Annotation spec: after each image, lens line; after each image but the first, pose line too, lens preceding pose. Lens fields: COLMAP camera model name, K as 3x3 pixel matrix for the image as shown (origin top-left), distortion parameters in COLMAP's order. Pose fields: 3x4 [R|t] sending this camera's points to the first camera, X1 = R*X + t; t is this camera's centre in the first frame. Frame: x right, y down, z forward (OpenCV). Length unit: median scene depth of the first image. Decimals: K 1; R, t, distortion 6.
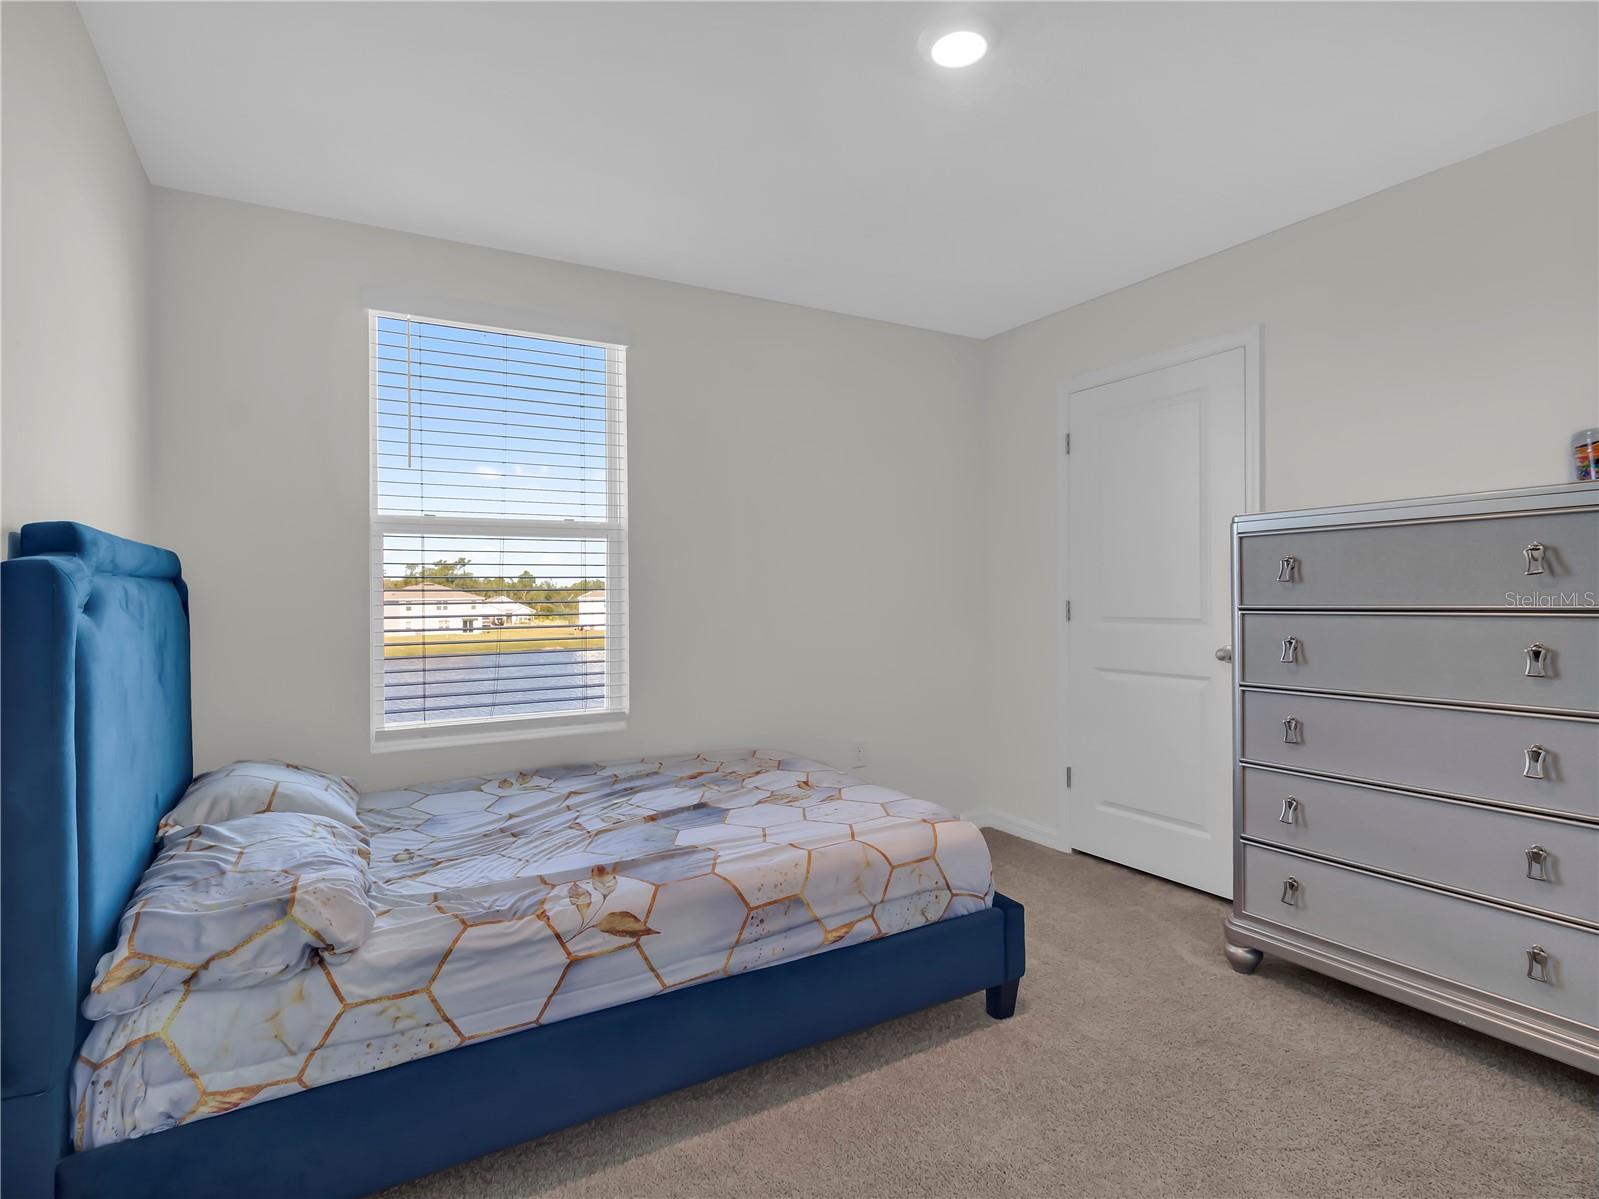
lens RADIAL K [[843.1, 0, 795.6], [0, 843.1, 603.6], [0, 0, 1]] dist [-0.000414, 0.000488]
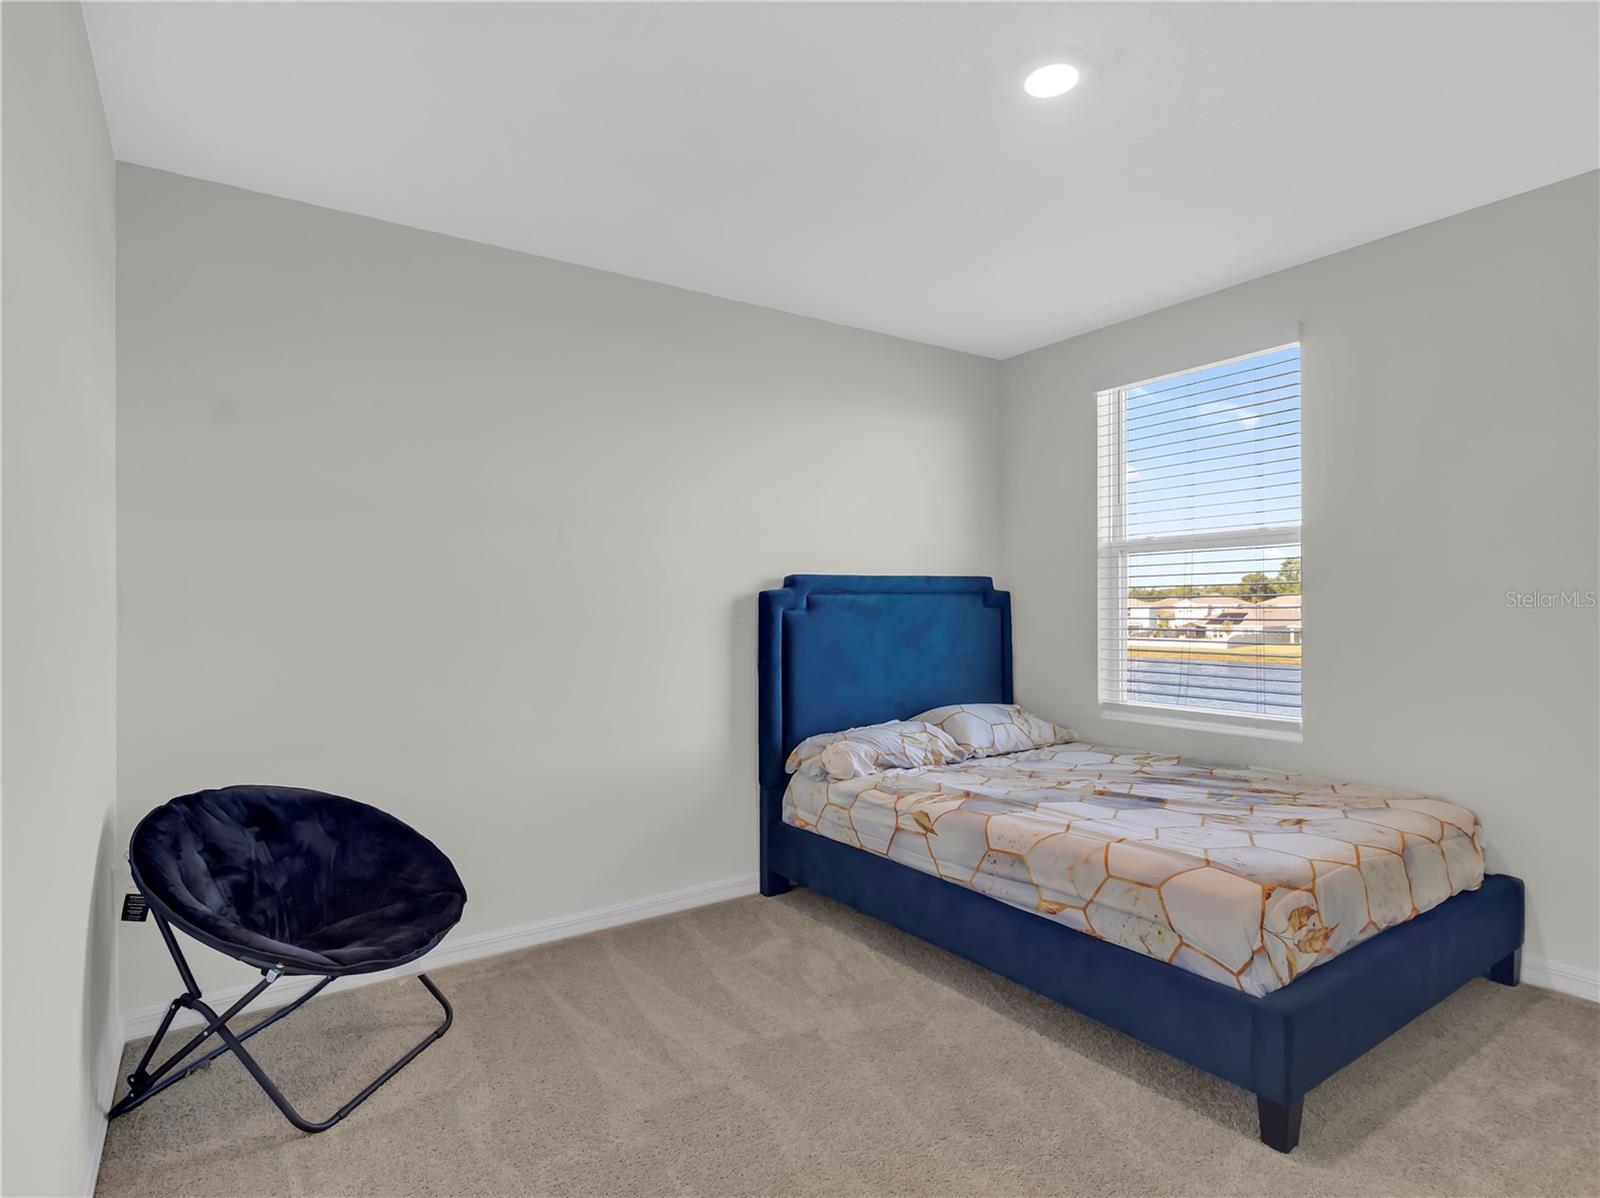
lens RADIAL K [[861.5, 0, 807.2], [0, 861.5, 610.0], [0, 0, 1]] dist [0.002268, 0.000985]
pose [[0.070609, 0.013923, -0.997407, 1.145327], [-0.004511, 0.999897, 0.013638, -0.017503], [0.997494, 0.003537, 0.070664, 0.583047]]
